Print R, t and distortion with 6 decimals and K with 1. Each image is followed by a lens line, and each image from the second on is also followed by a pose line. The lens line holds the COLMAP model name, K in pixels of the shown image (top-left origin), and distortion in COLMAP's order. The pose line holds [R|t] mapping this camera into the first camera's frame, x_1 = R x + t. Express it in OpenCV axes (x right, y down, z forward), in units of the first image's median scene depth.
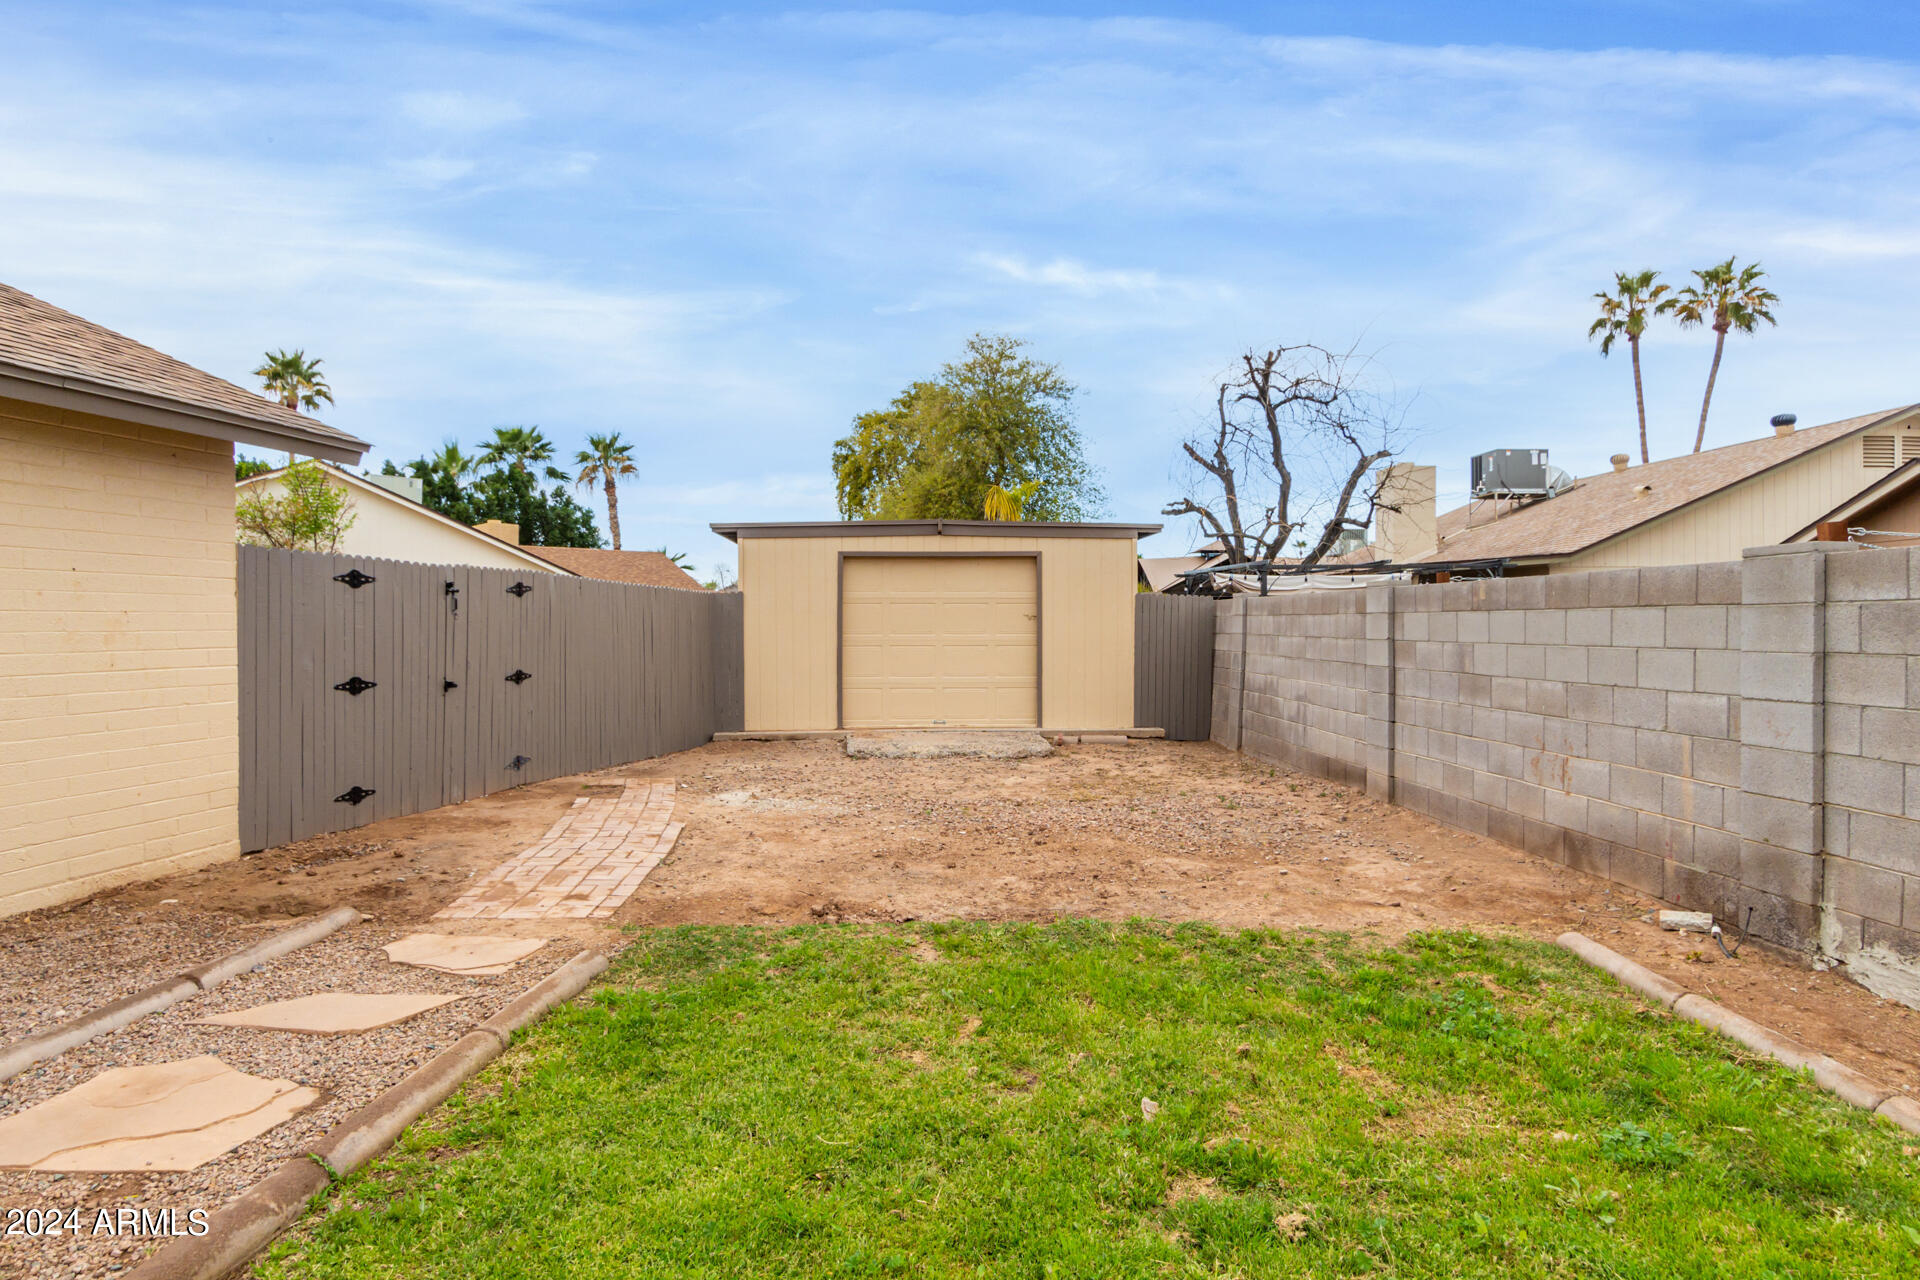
lens RADIAL K [[1048.4, 0, 962.5], [0, 1048.4, 629.5], [0, 0, 1]] dist [0.022513, 0.002316]
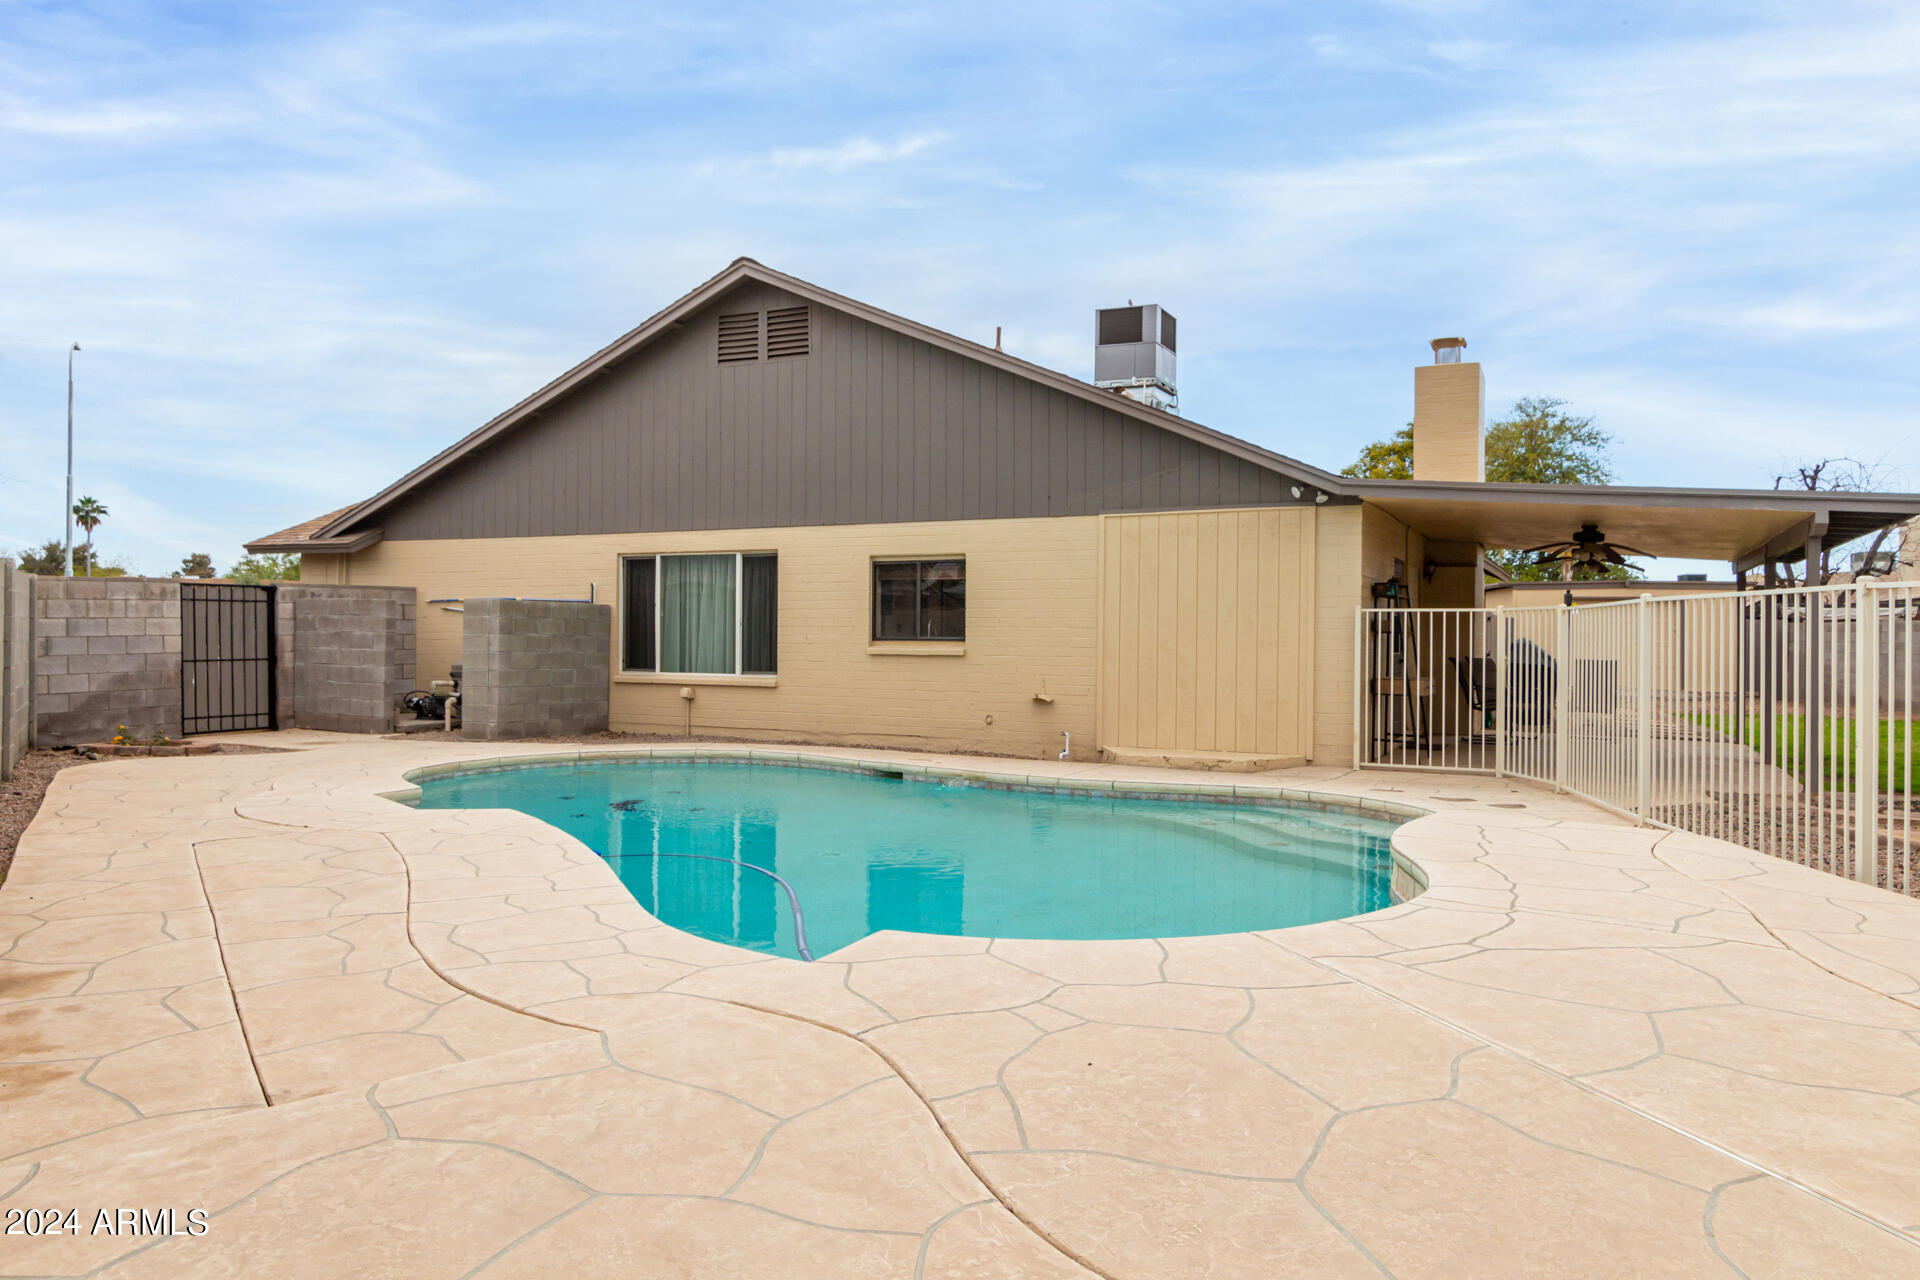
lens RADIAL K [[1284.3, 0, 952.3], [0, 1284.3, 638.3], [0, 0, 1]] dist [-0.011264, 0.001471]
pose [[0.962398, 0.008527, -0.271508, -0.215677], [-0.009666, 0.999949, -0.002859, 0.006218], [0.271470, 0.005376, 0.962432, -0.593886]]
